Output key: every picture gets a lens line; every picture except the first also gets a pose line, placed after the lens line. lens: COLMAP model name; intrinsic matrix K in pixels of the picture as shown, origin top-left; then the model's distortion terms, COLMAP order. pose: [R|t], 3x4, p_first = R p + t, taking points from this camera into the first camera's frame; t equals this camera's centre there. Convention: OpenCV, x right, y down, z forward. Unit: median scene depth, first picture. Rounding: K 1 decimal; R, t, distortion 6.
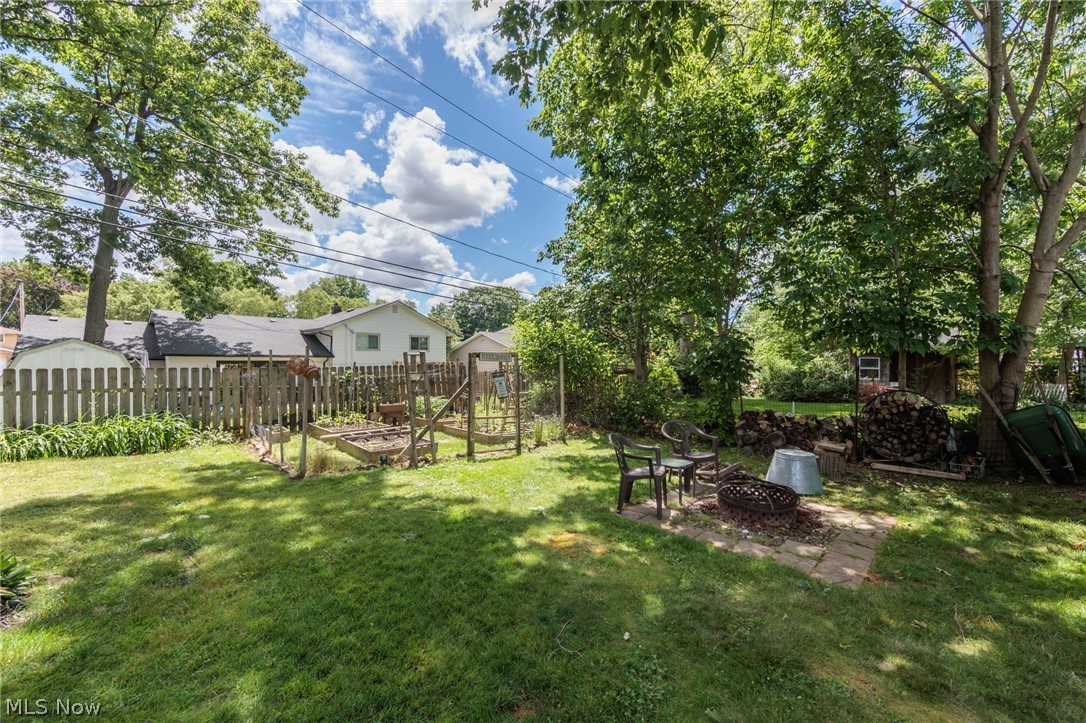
lens RADIAL K [[444.7, 0, 545.4], [0, 444.7, 359.3], [0, 0, 1]] dist [-0.000165, 0.000119]
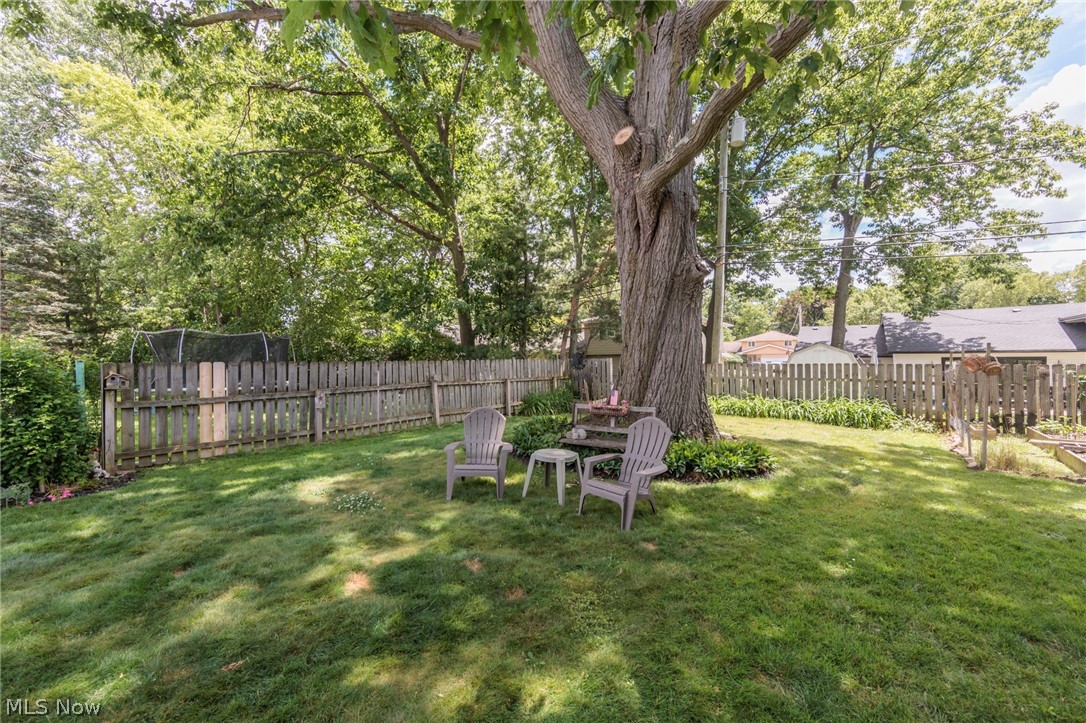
lens RADIAL K [[424.4, 0, 543.0], [0, 424.4, 361.5], [0, 0, 1]] dist [-0.002387, -0.000103]
pose [[0.152274, 0.003479, -0.988332, 0.088274], [0.009209, 0.999945, 0.004939, -0.000755], [0.988295, -0.009853, 0.152234, -0.052109]]
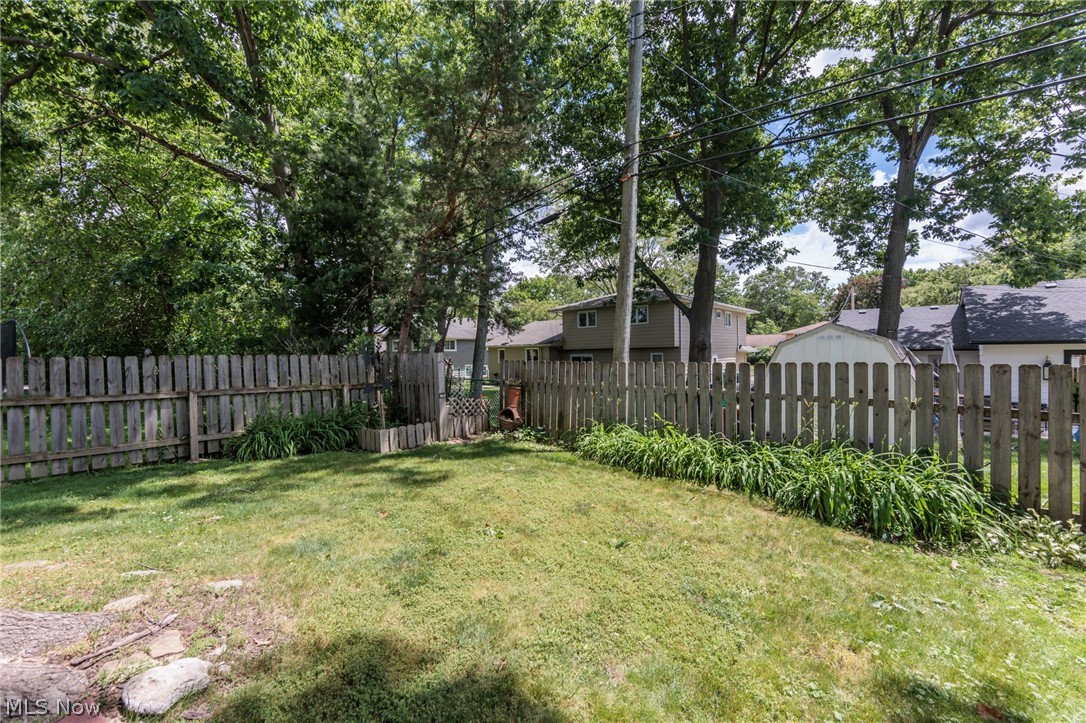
lens RADIAL K [[431.2, 0, 542.2], [0, 431.2, 357.9], [0, 0, 1]] dist [-0.002330, -0.000094]
pose [[0.048682, 0.006294, -0.998795, -0.188017], [0.010367, 0.999923, 0.006807, 0.002181], [0.998761, -0.010686, 0.048613, 0.257534]]
